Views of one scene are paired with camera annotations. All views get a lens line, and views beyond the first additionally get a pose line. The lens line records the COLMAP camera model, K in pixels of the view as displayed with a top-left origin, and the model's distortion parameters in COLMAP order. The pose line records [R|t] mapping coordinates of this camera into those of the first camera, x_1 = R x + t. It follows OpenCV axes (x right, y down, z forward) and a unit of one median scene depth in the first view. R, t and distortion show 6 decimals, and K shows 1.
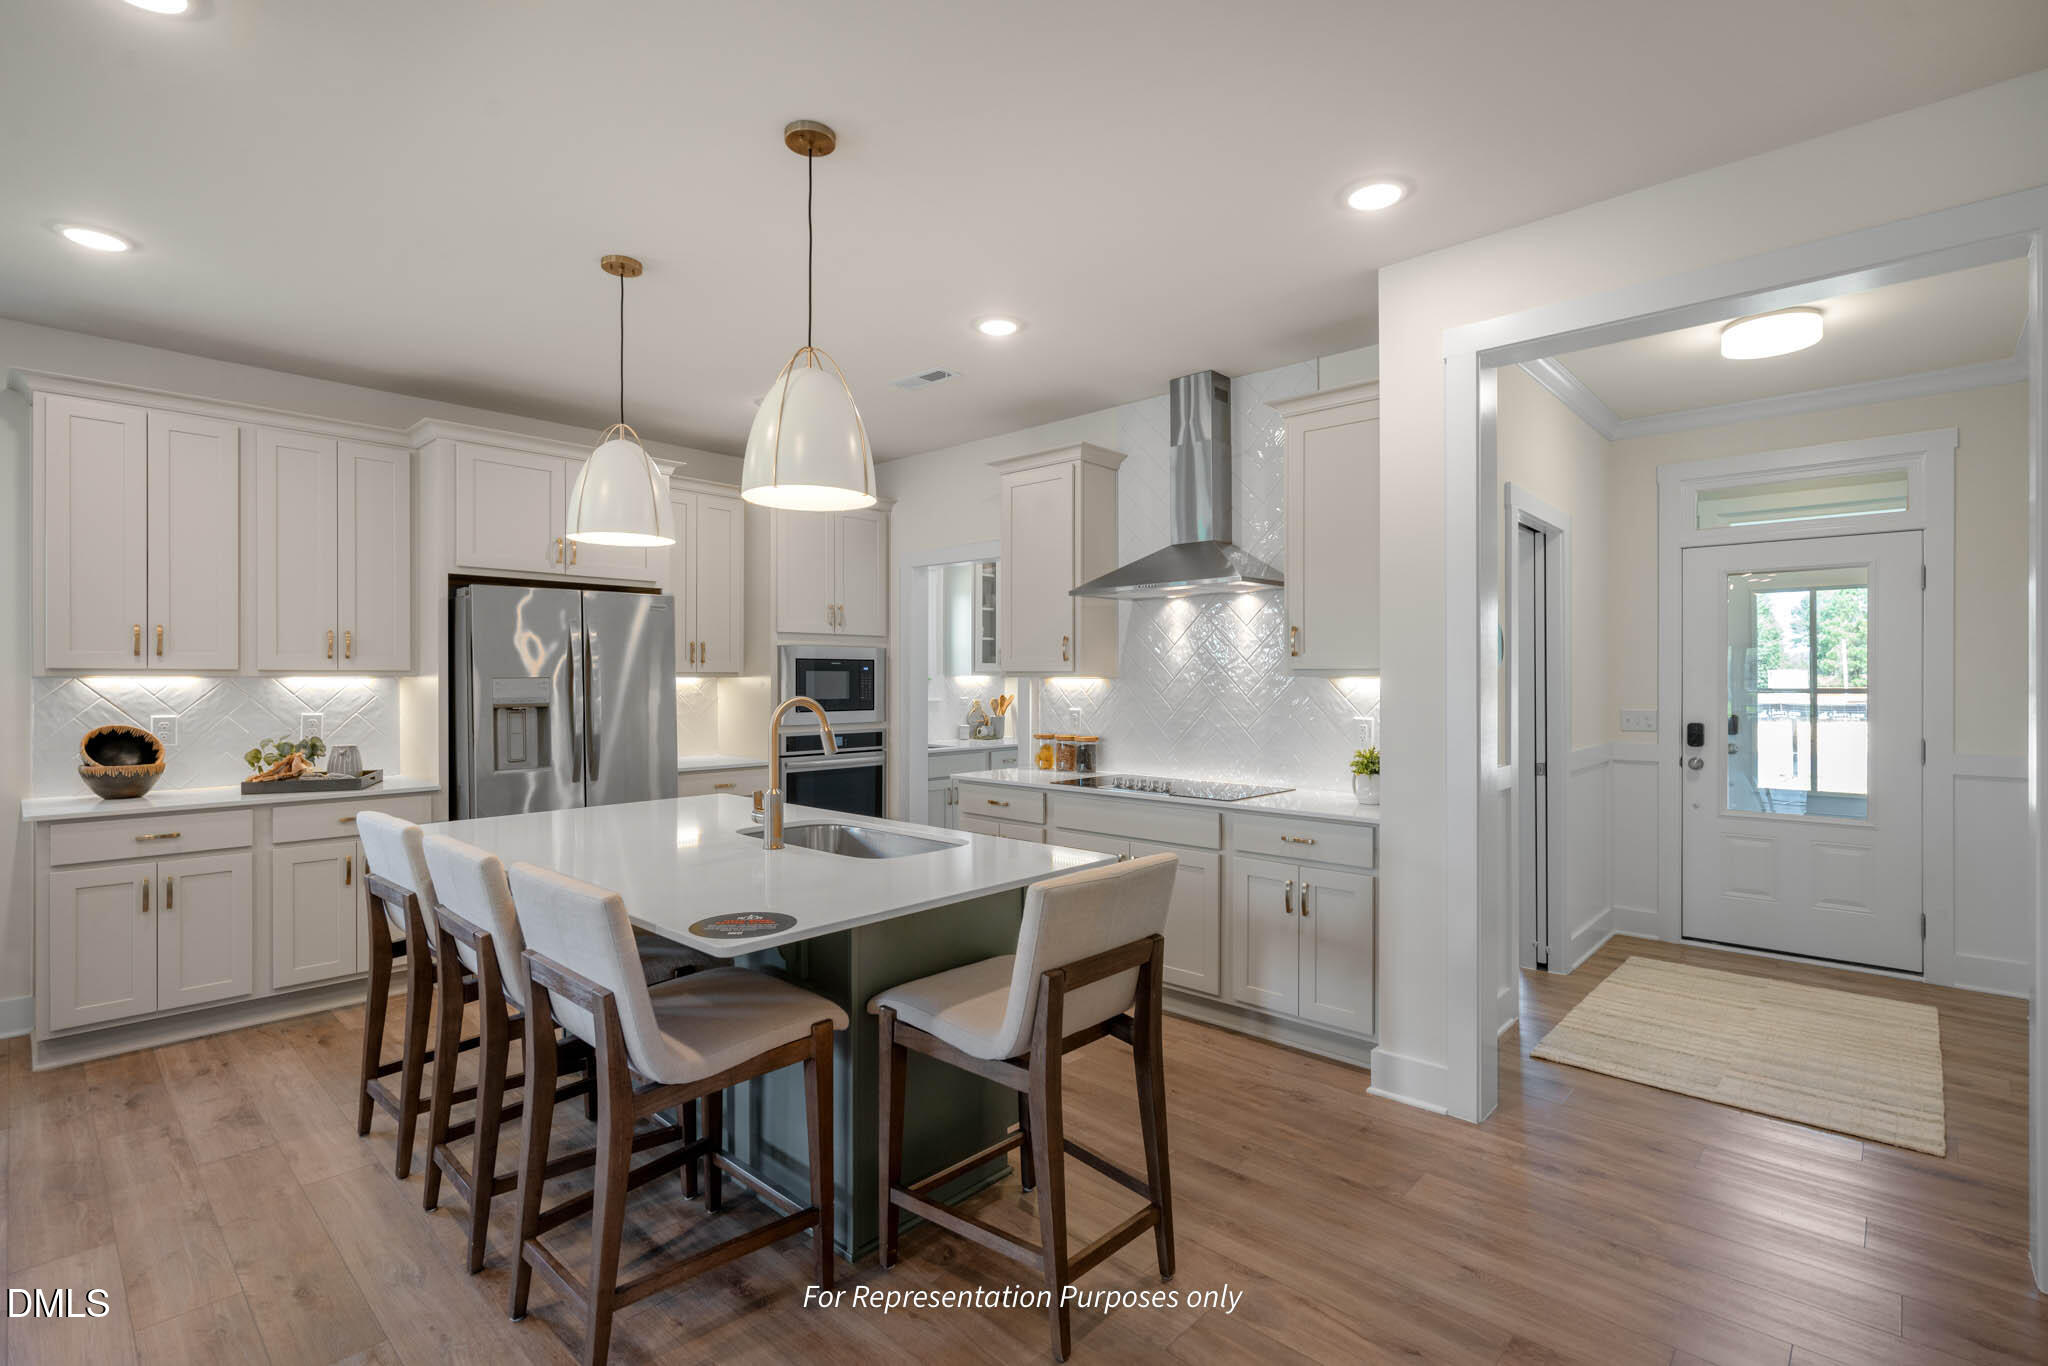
lens RADIAL K [[943.7, 0, 1010.6], [0, 943.7, 682.3], [0, 0, 1]] dist [0.000089, 0.000410]
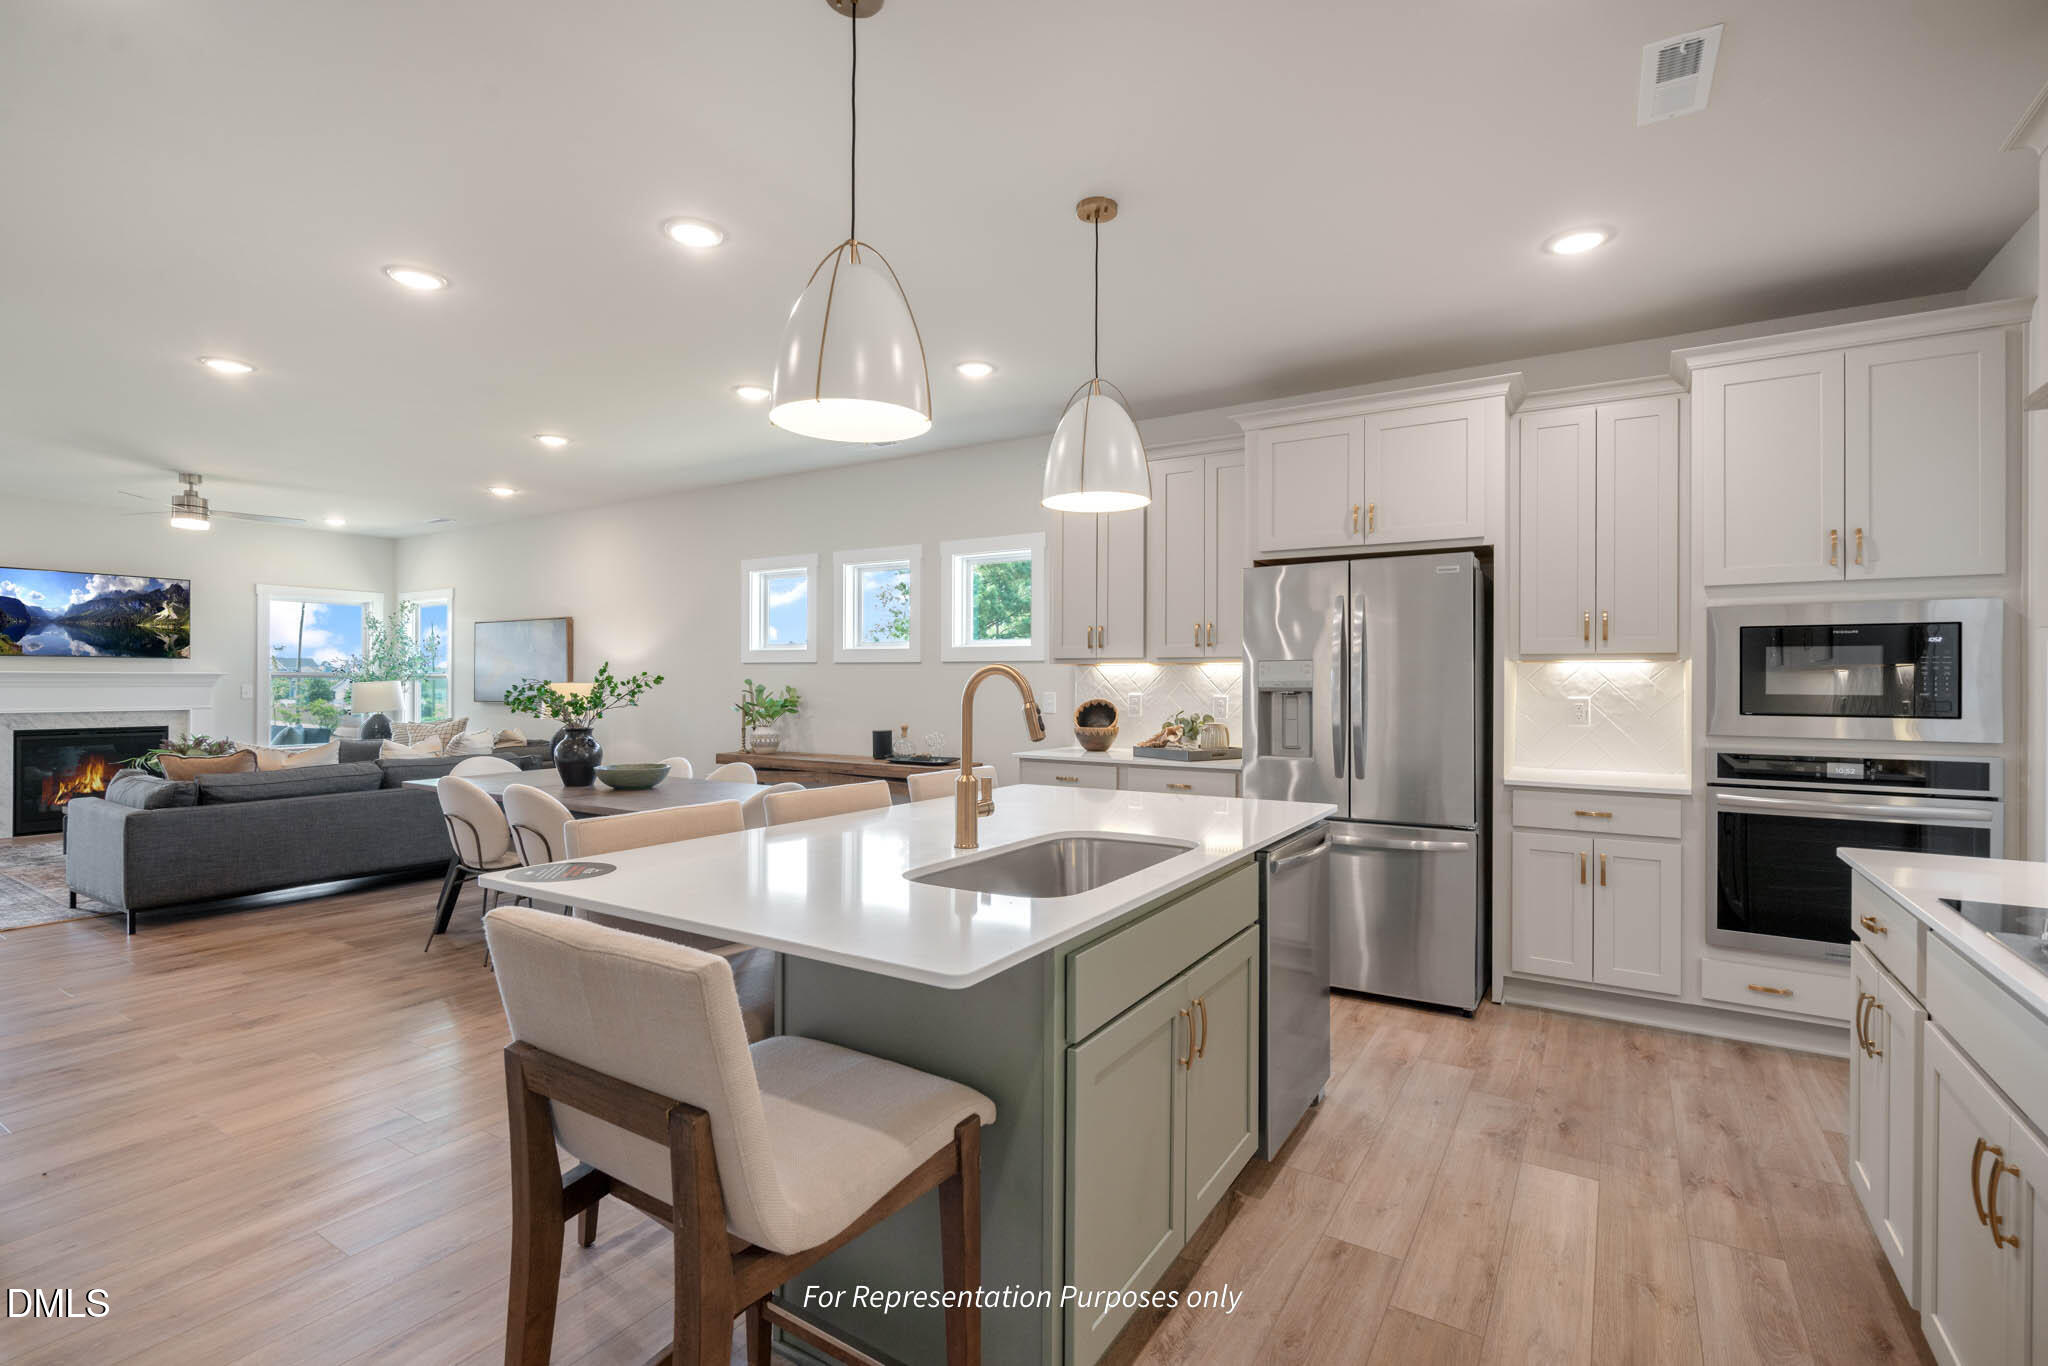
lens RADIAL K [[943.7, 0, 1010.6], [0, 943.7, 682.3], [0, 0, 1]] dist [0.000089, 0.000410]
pose [[0.180686, 0.005870, -0.983523, 0.361828], [-0.004655, 0.999976, 0.005113, 0.011985], [0.983530, 0.003655, 0.180709, 0.531610]]
